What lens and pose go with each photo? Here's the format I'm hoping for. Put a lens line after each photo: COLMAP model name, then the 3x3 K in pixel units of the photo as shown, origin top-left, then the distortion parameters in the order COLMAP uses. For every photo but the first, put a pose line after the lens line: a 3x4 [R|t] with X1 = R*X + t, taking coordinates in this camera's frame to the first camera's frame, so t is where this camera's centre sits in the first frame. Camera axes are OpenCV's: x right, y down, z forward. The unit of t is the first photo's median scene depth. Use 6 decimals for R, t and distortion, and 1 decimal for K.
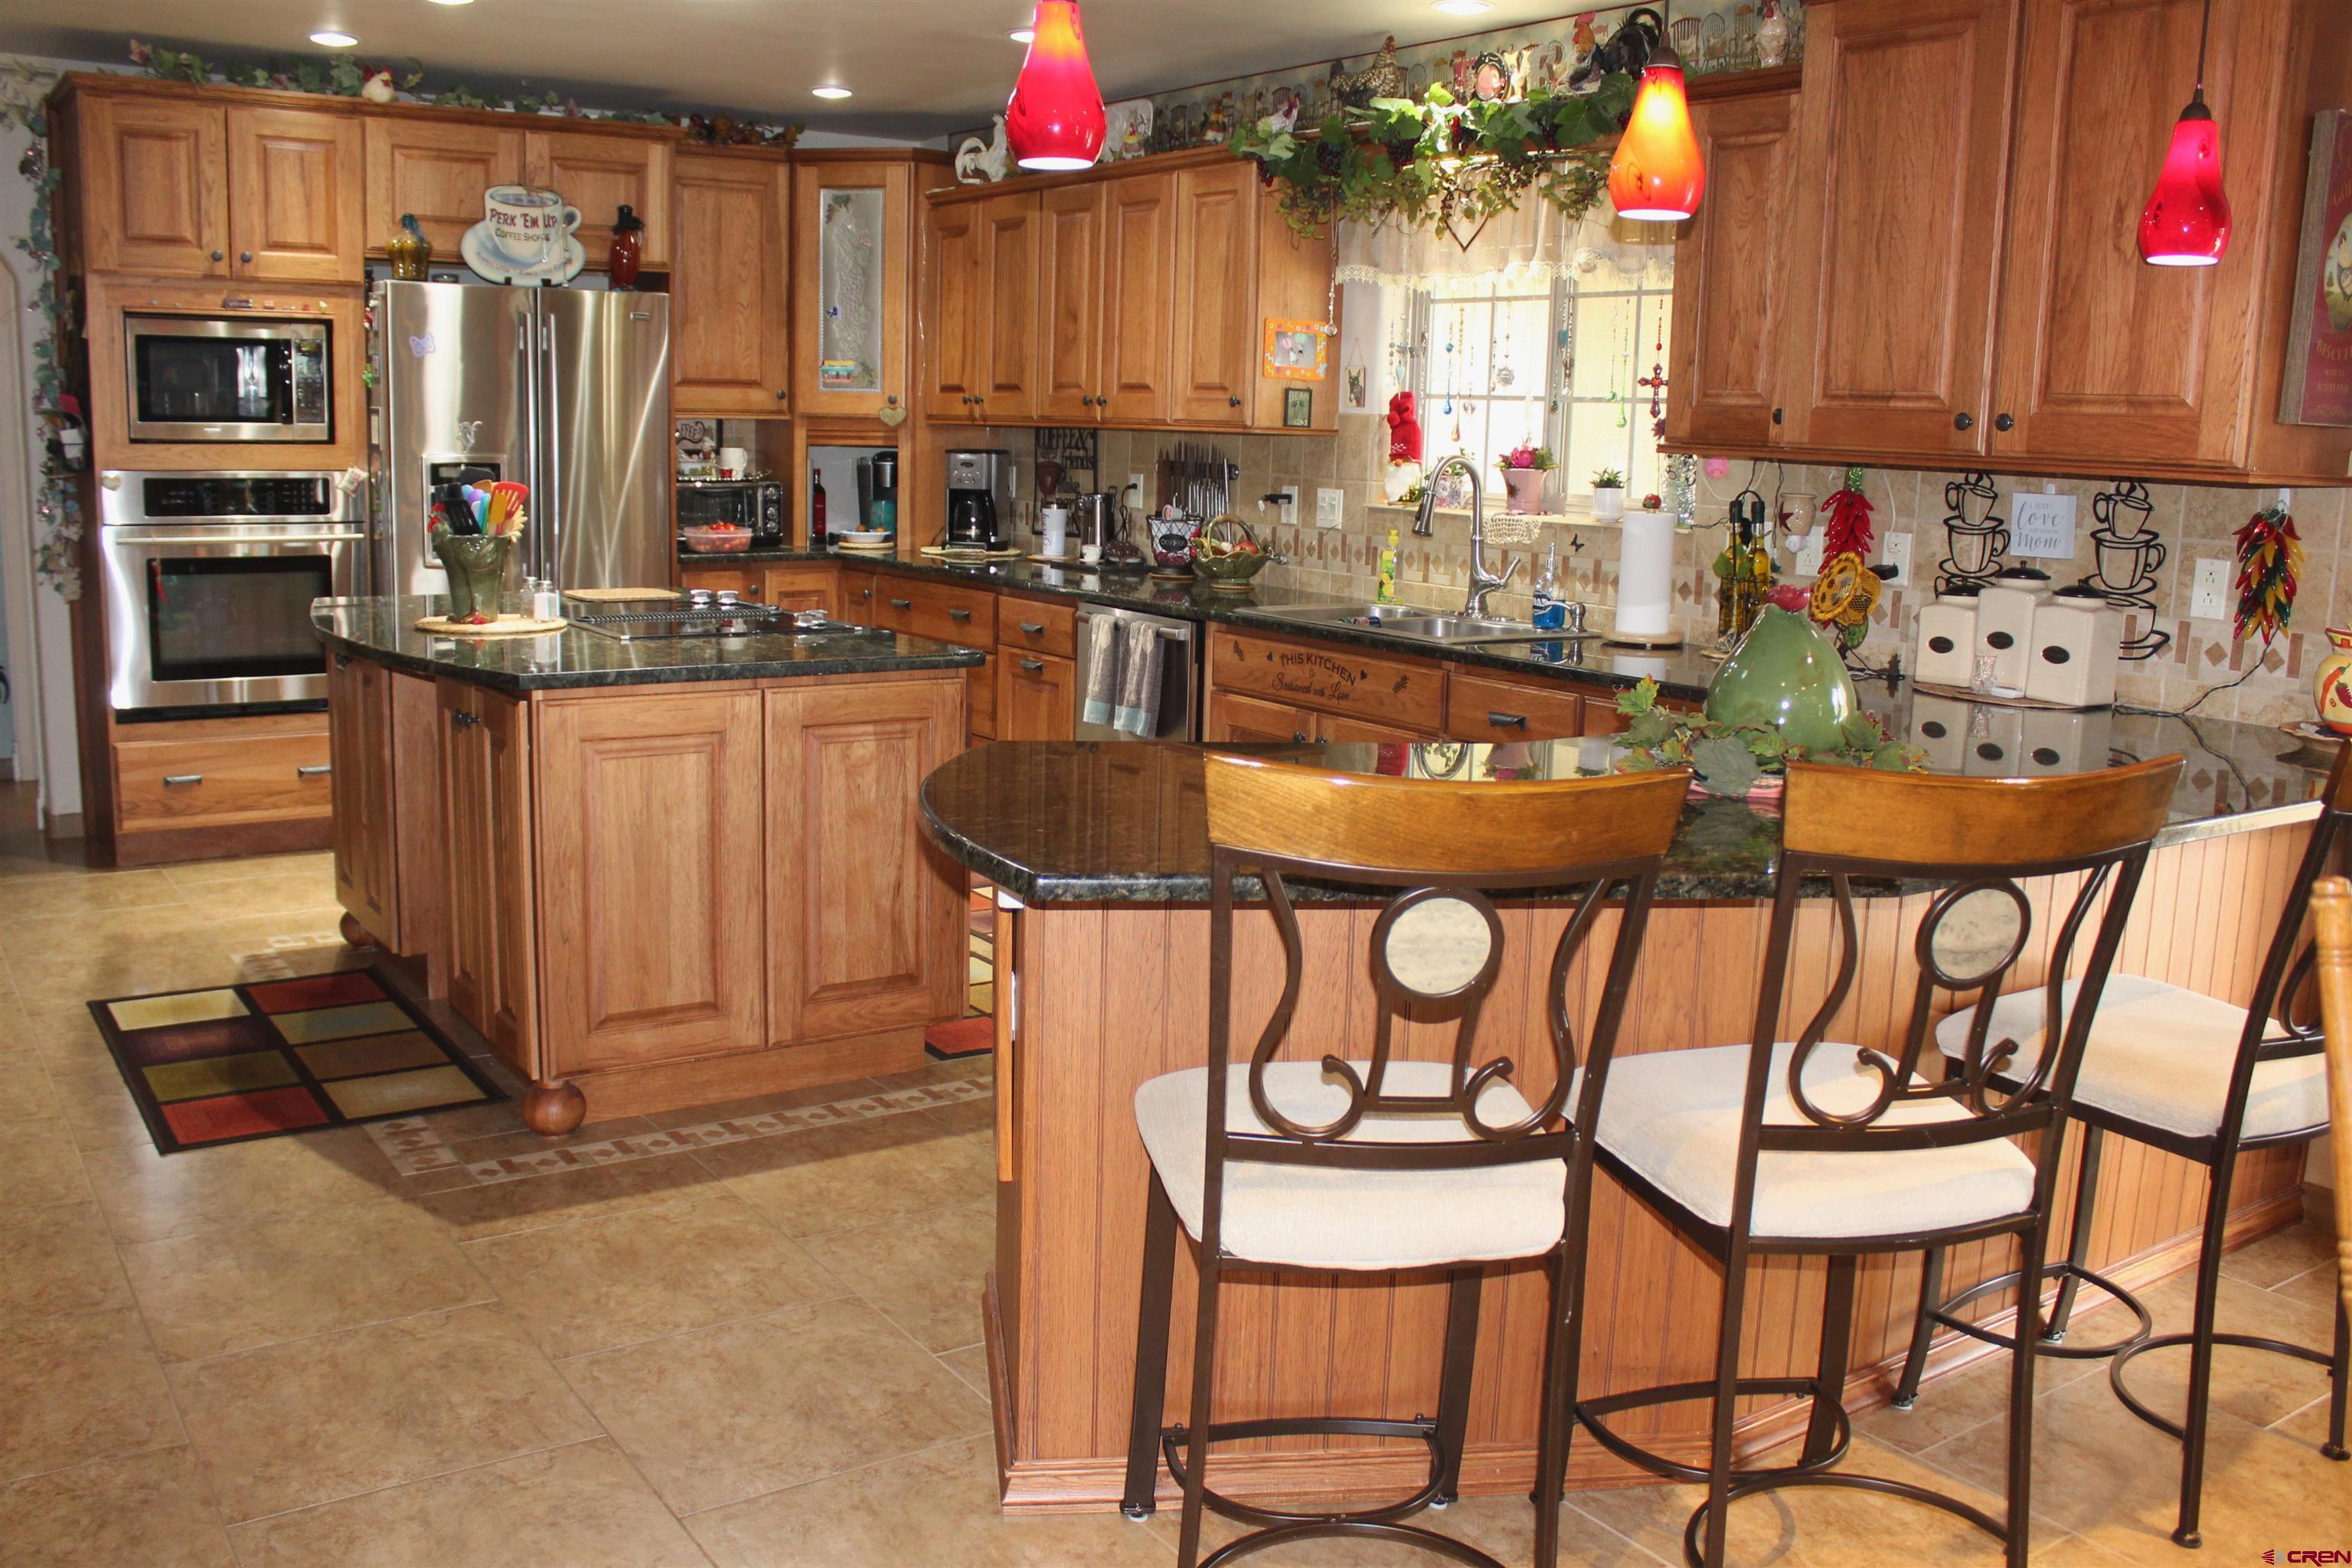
lens RADIAL K [[2023.0, 0, 1176.0], [0, 2023.0, 784.0], [0, 0, 1]] dist [-0.169128, 0.148866]
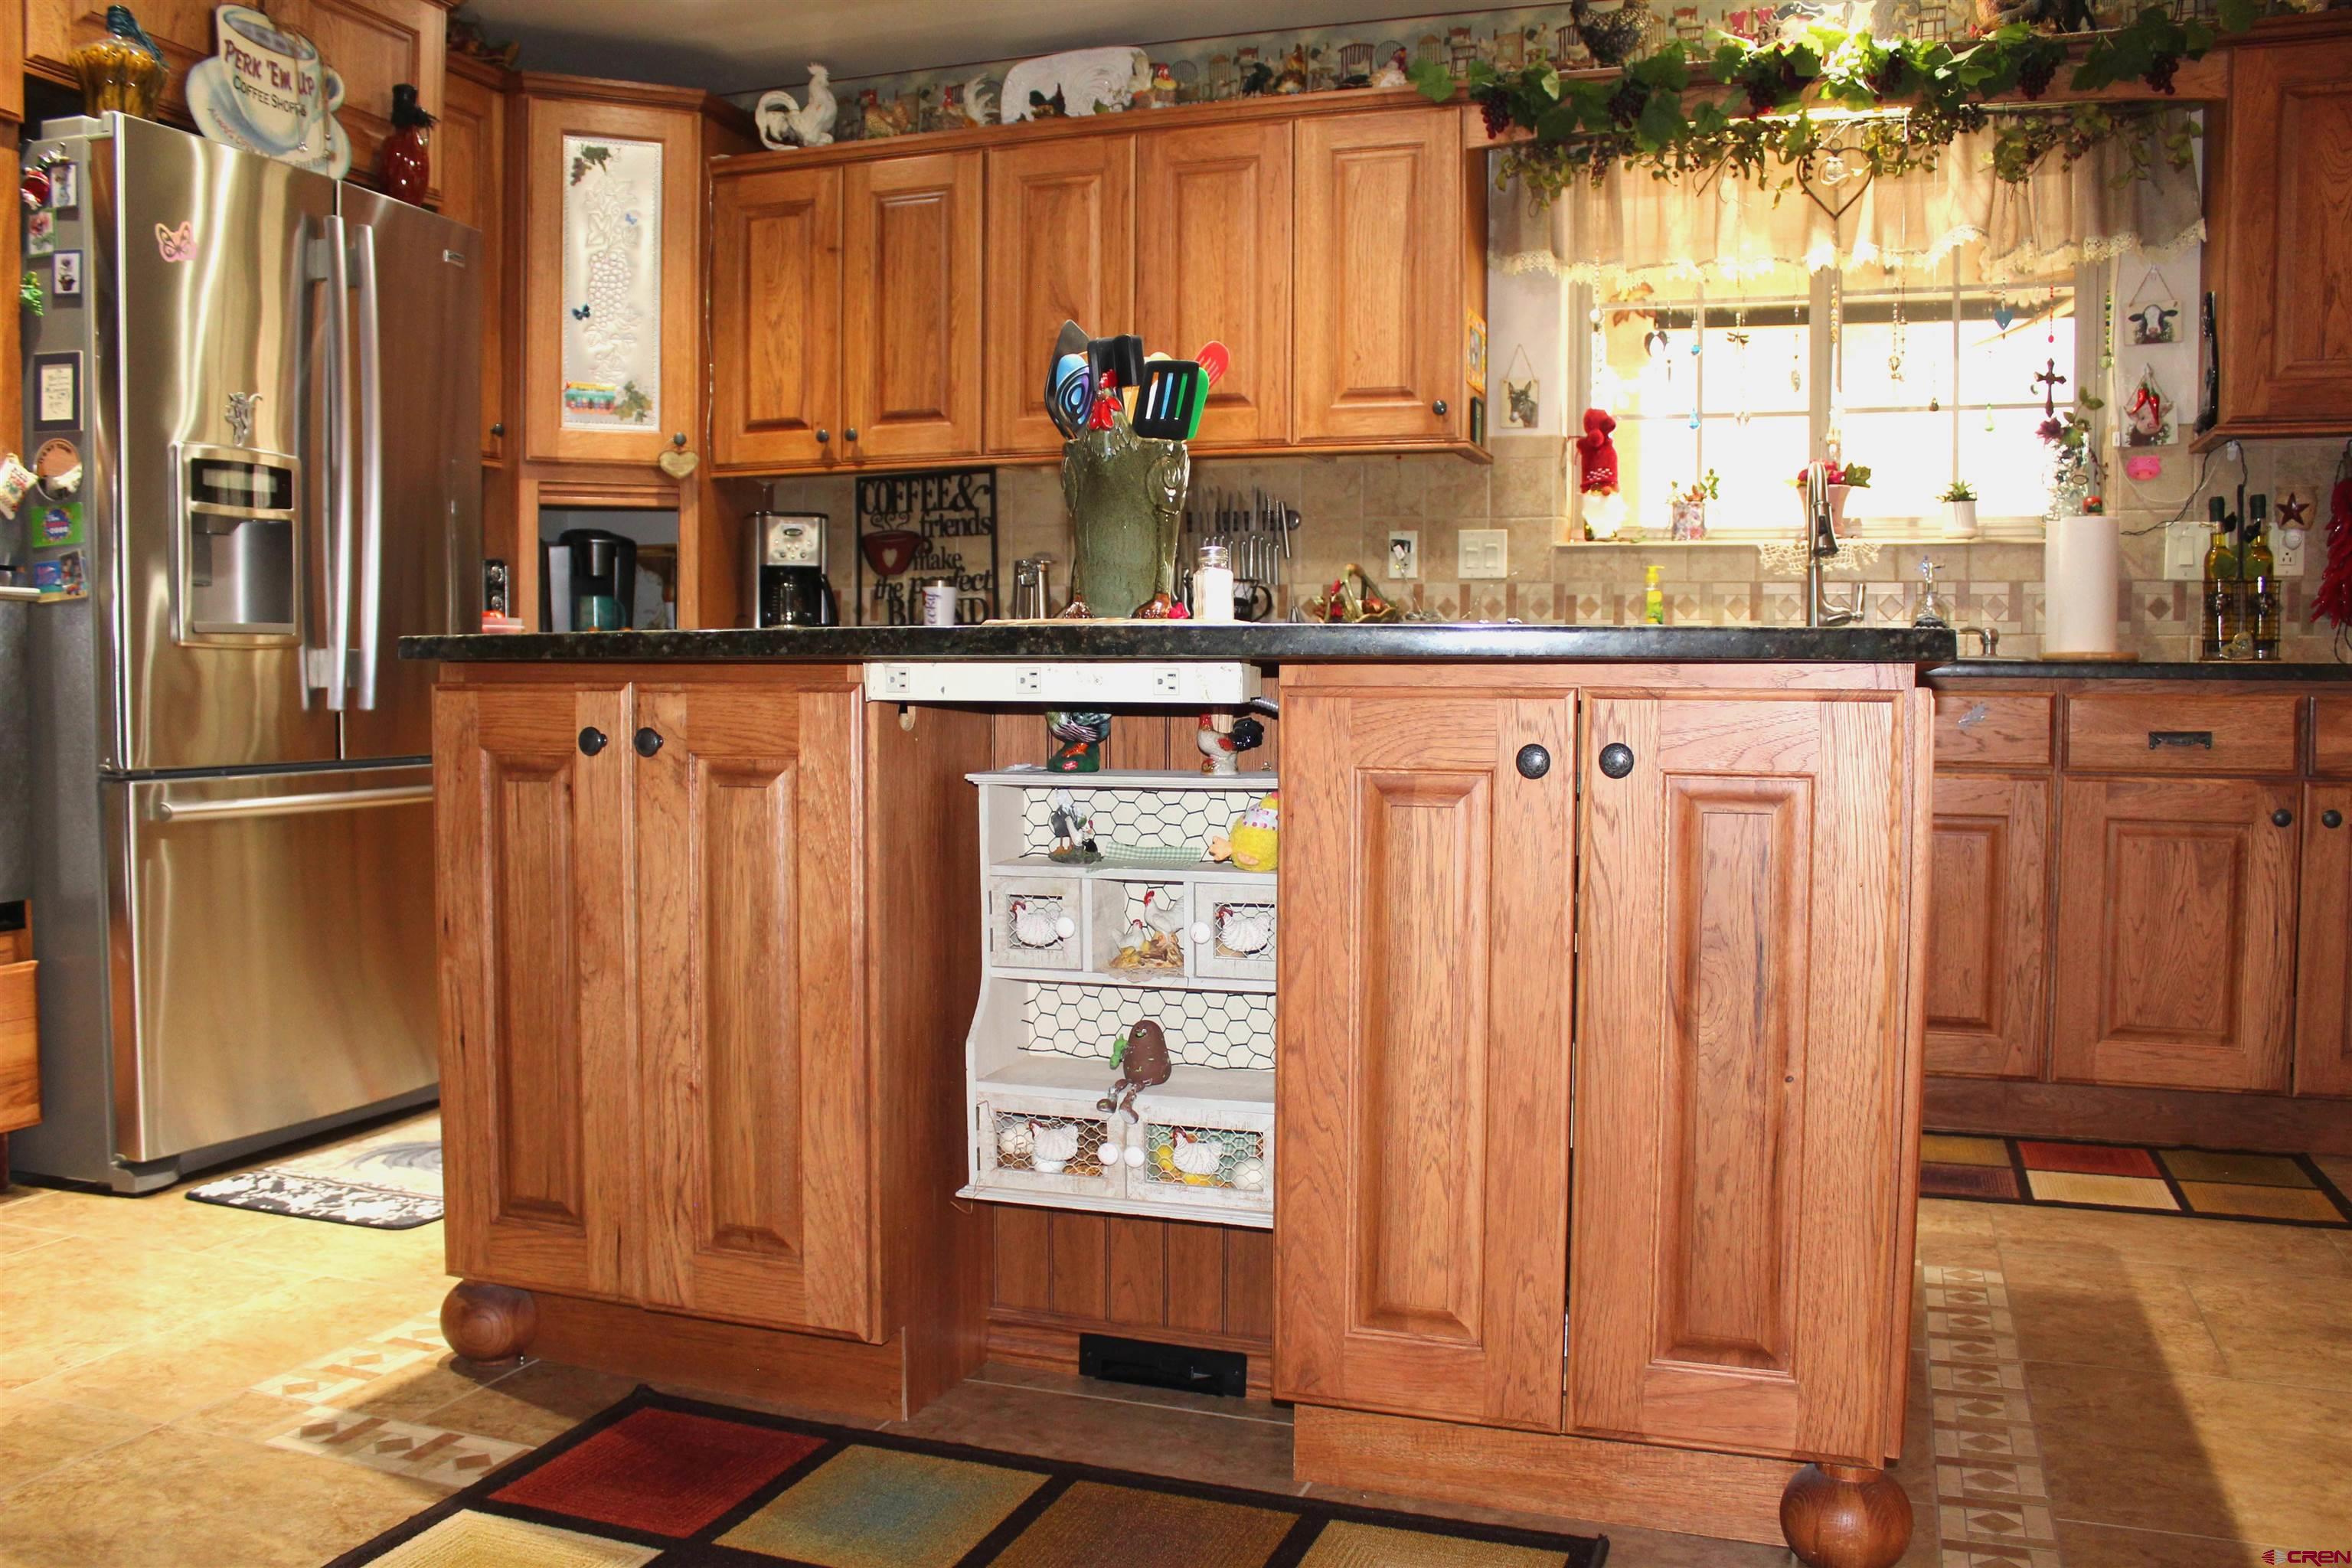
lens RADIAL K [[1938.8, 0, 1176.0], [0, 1938.8, 784.0], [0, 0, 1]] dist [-0.173968, 0.159311]
pose [[0.820346, -0.053961, 0.569316, -0.489104], [0.117438, 0.990216, -0.075365, -0.002548], [-0.559680, 0.128685, 0.818657, 0.473110]]
